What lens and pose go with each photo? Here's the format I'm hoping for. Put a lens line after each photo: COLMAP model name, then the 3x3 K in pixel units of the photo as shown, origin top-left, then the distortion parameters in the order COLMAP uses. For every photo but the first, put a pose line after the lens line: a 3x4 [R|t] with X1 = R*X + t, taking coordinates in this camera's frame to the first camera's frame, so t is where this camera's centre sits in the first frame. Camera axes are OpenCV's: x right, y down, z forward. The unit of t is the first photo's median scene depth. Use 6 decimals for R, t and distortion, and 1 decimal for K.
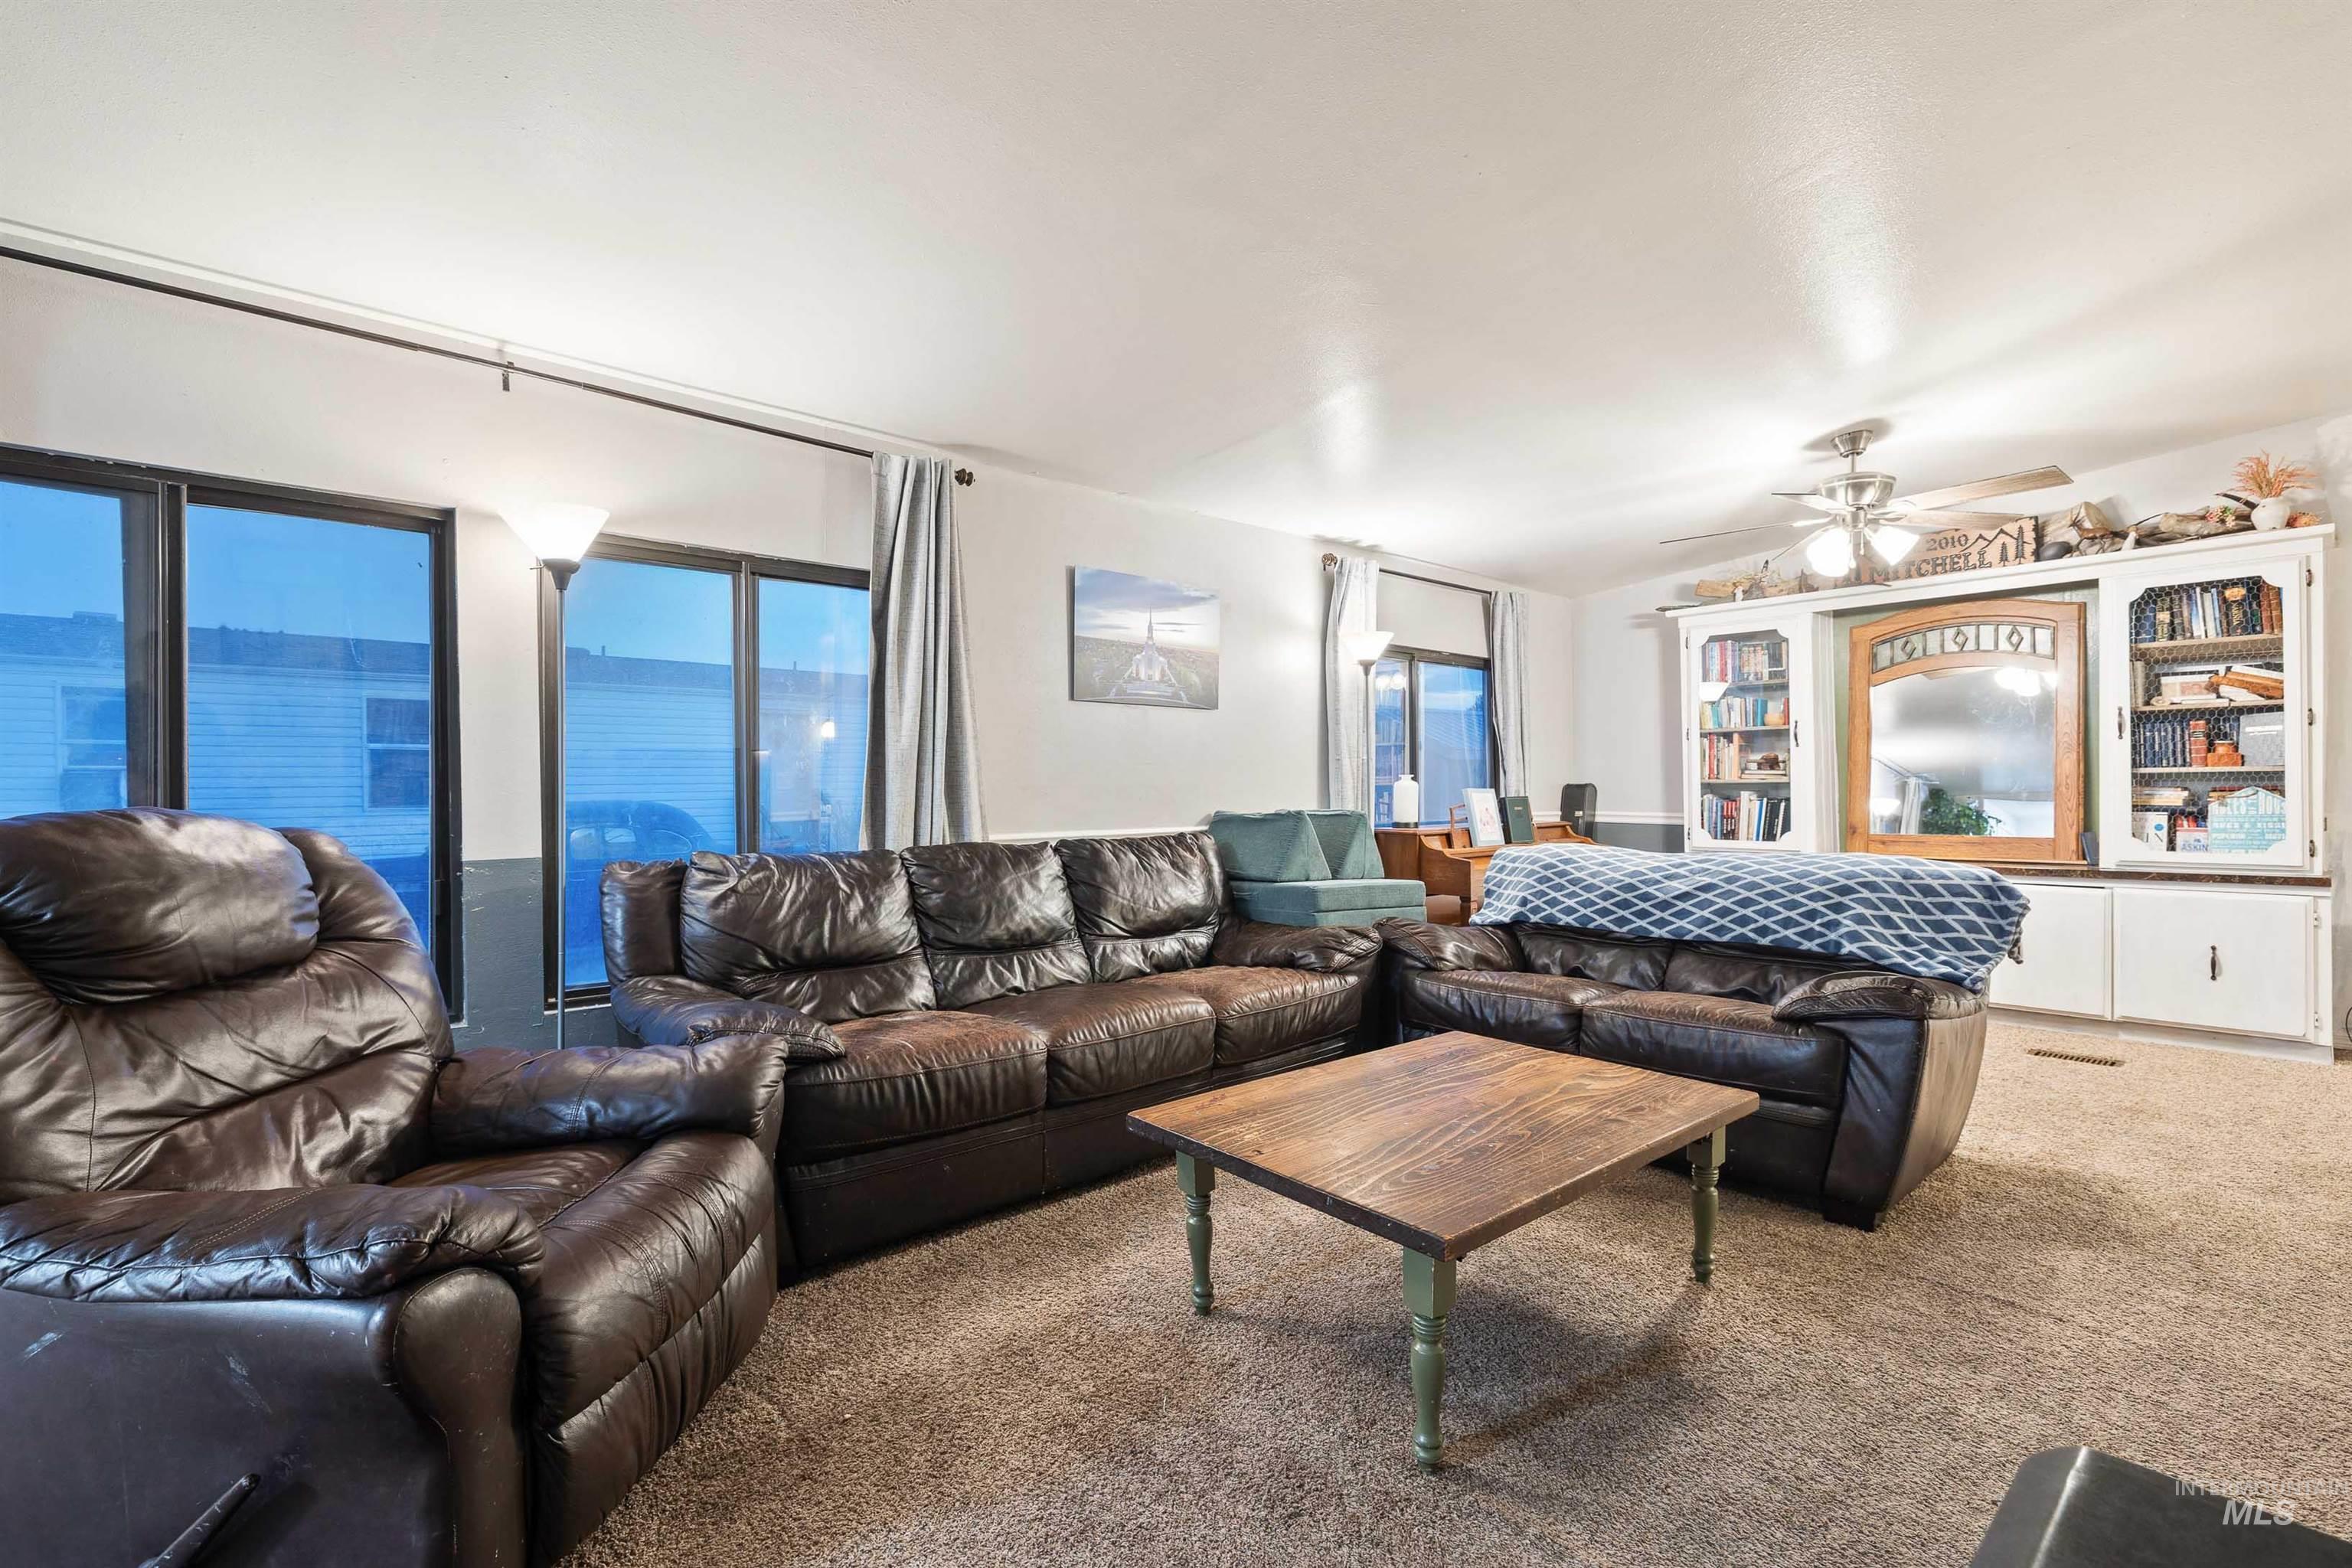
lens RADIAL K [[1056.7, 0, 1176.0], [0, 1056.7, 784.0], [0, 0, 1]] dist [-0.001725, -0.000399]
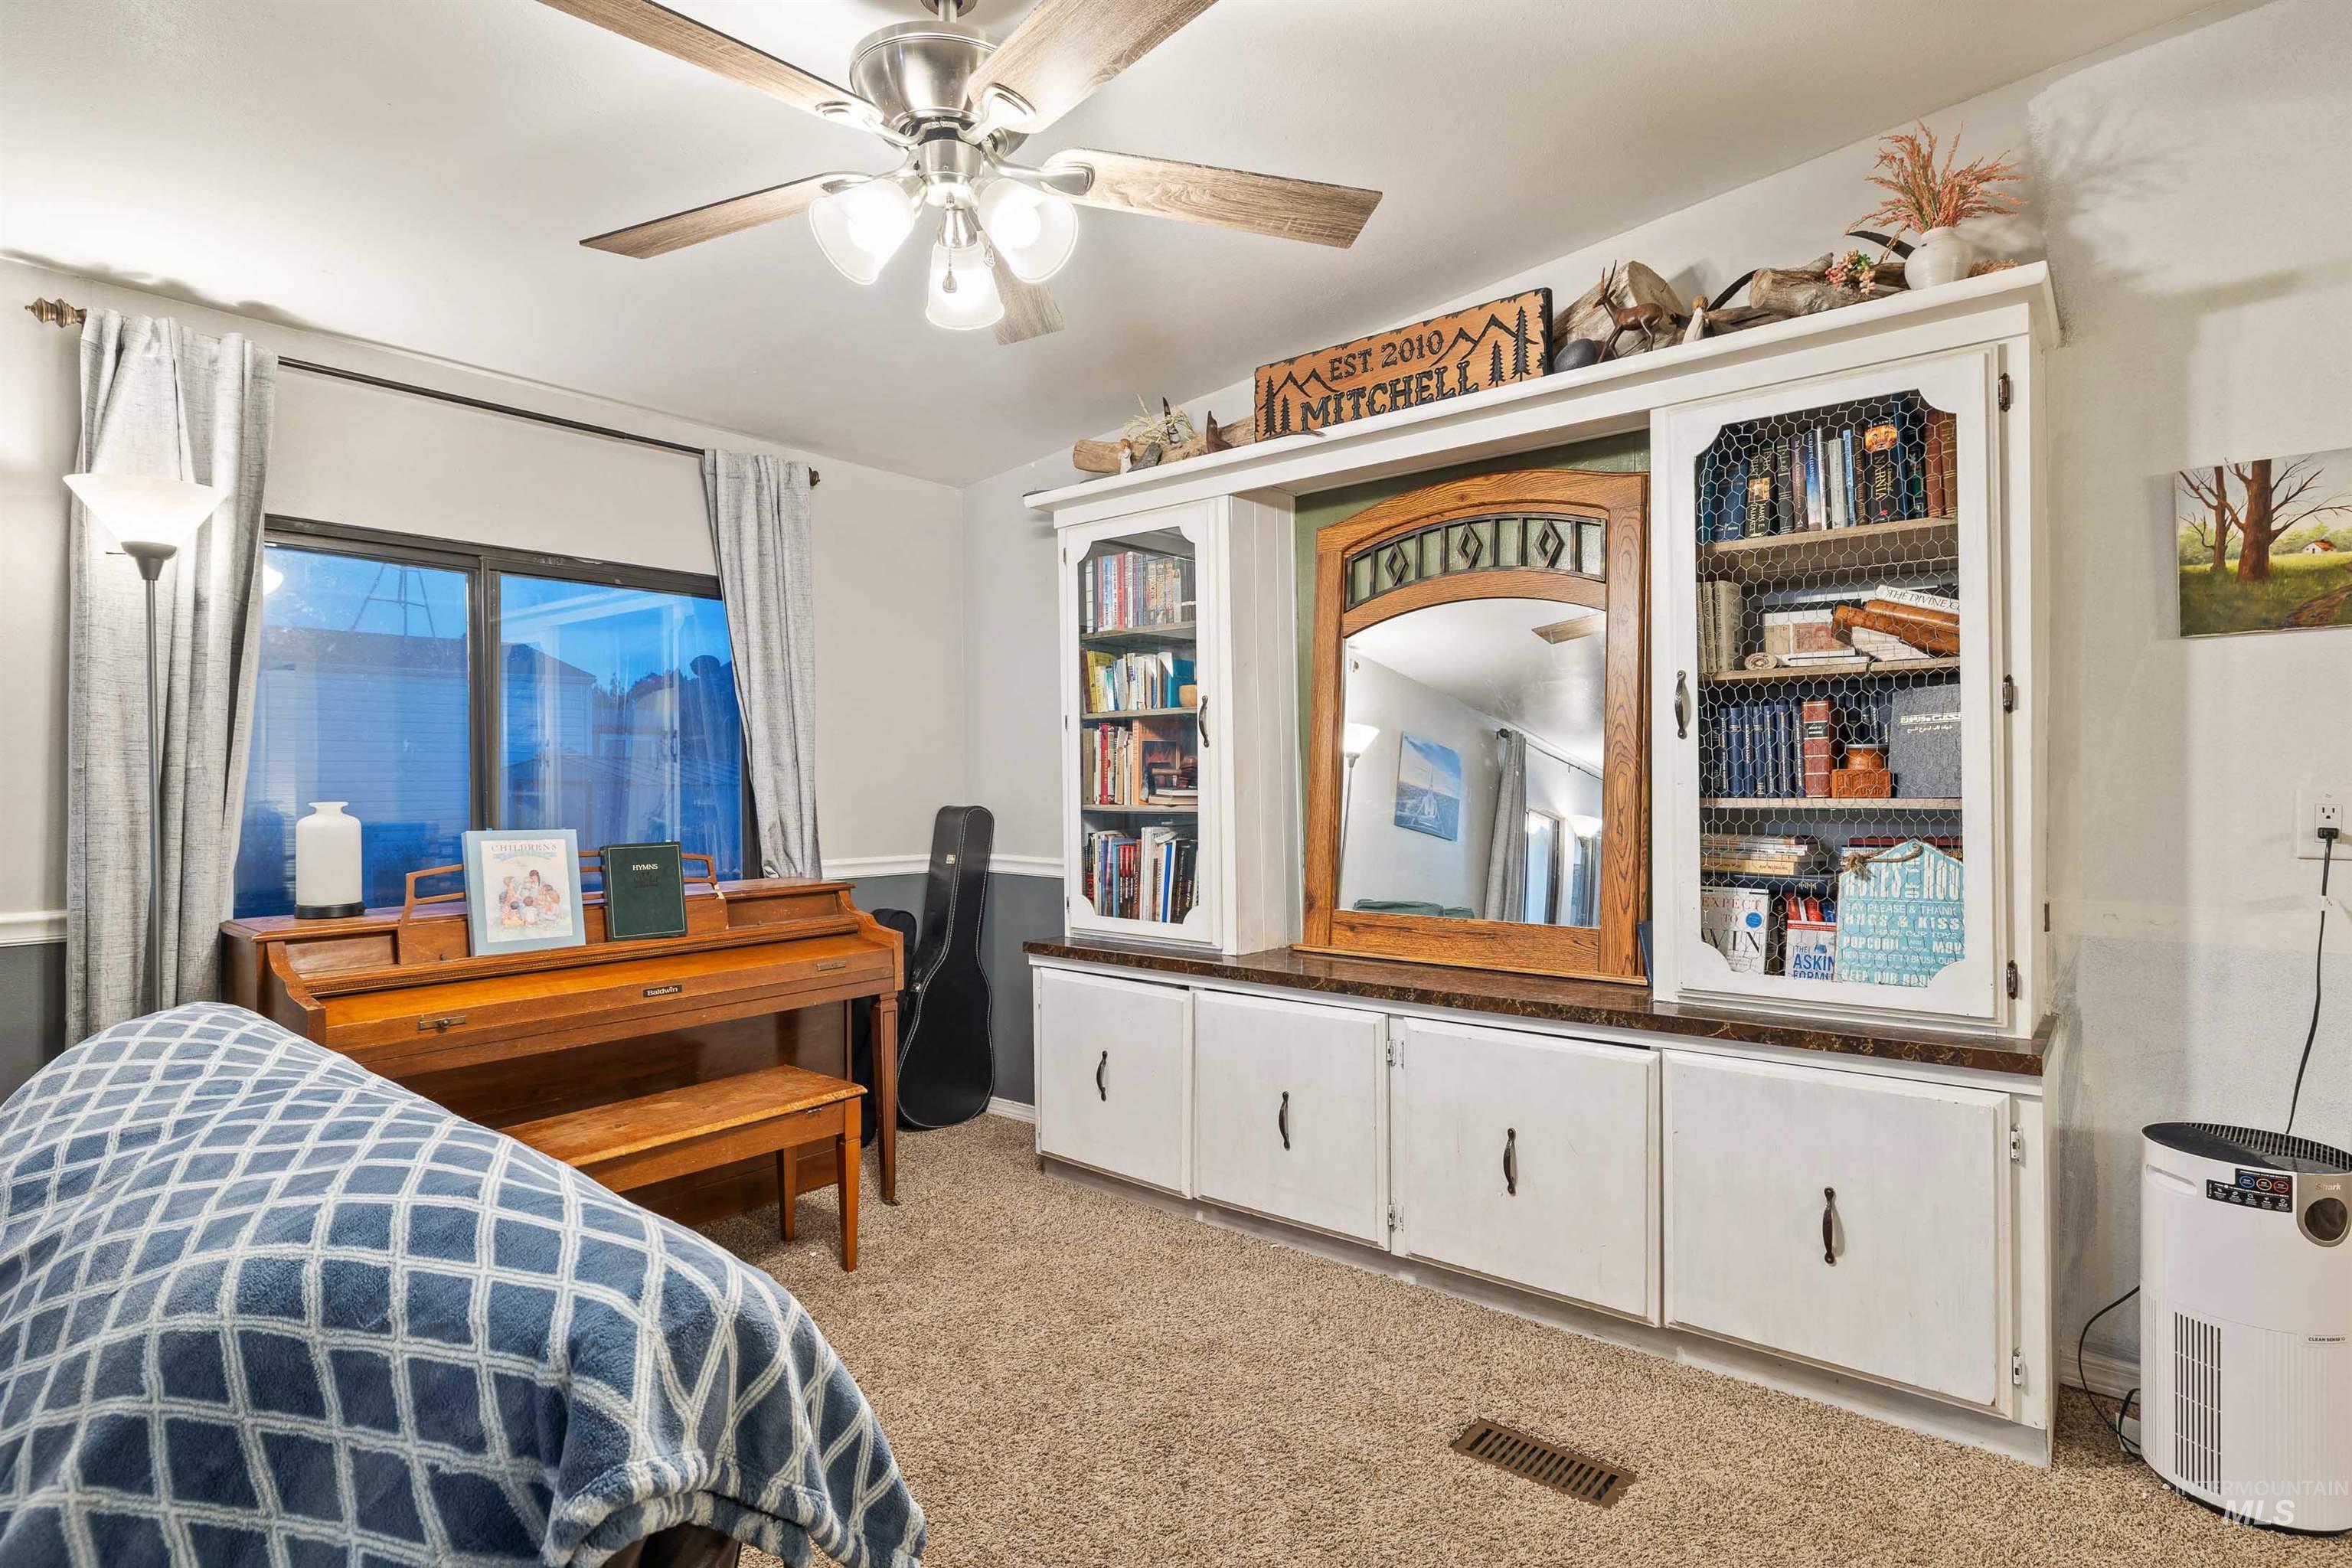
lens RADIAL K [[1201.3, 0, 1175.7], [0, 1201.3, 764.8], [0, 0, 1]] dist [-0.000374, 0.000616]
pose [[0.988978, 0.004837, 0.147983, 0.590091], [-0.003315, 0.999939, -0.010527, -0.024006], [-0.148025, 0.009920, 0.988934, 0.493897]]
